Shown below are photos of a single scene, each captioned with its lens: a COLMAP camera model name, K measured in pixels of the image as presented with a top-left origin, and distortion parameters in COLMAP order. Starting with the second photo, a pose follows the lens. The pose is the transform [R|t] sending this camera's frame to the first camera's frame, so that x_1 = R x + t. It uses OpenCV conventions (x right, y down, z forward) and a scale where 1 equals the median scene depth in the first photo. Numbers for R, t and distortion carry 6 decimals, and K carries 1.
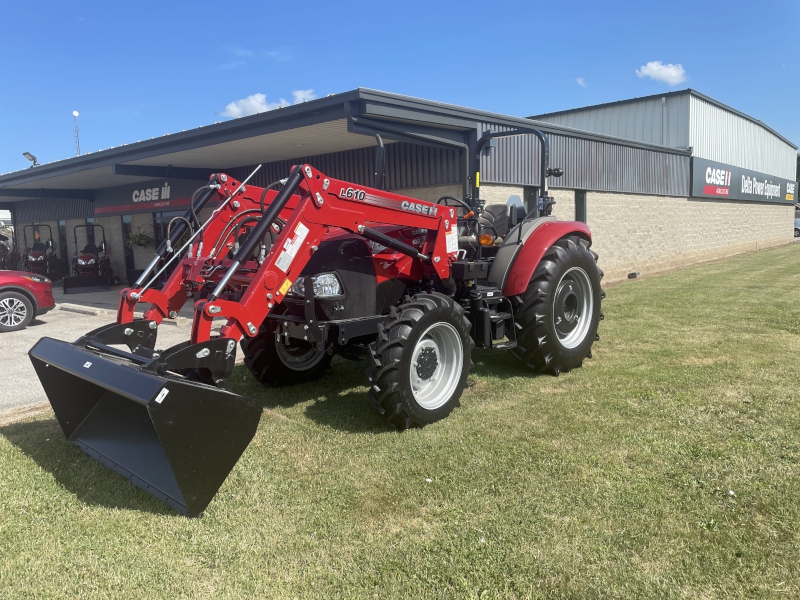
lens RADIAL K [[606.6, 0, 400.0], [0, 606.6, 300.0], [0, 0, 1]] dist [0.069237, -0.093035]
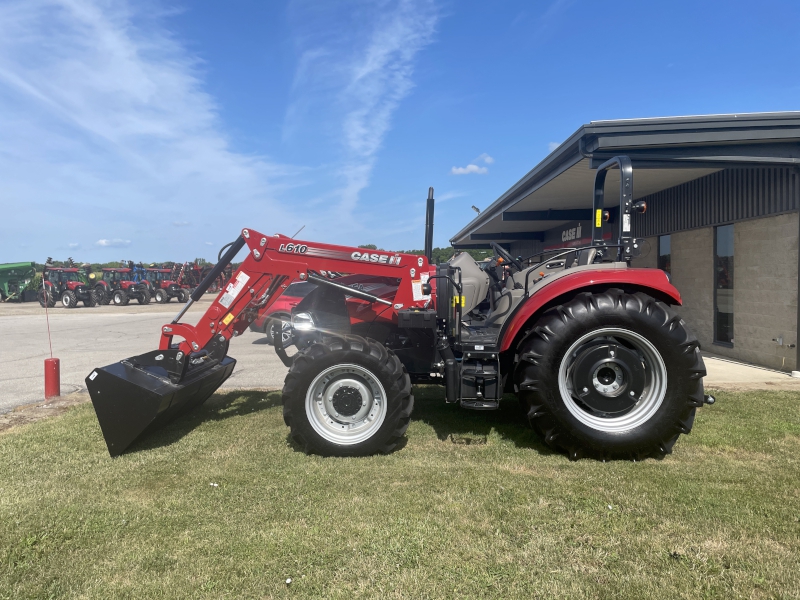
lens RADIAL K [[611.7, 0, 400.0], [0, 611.7, 300.0], [0, 0, 1]] dist [0.074588, -0.083653]
pose [[0.627408, 0.051325, -0.776998, 0.941919], [-0.092994, 0.995623, -0.009325, -0.073543], [0.773118, 0.078106, 0.629434, 0.369767]]
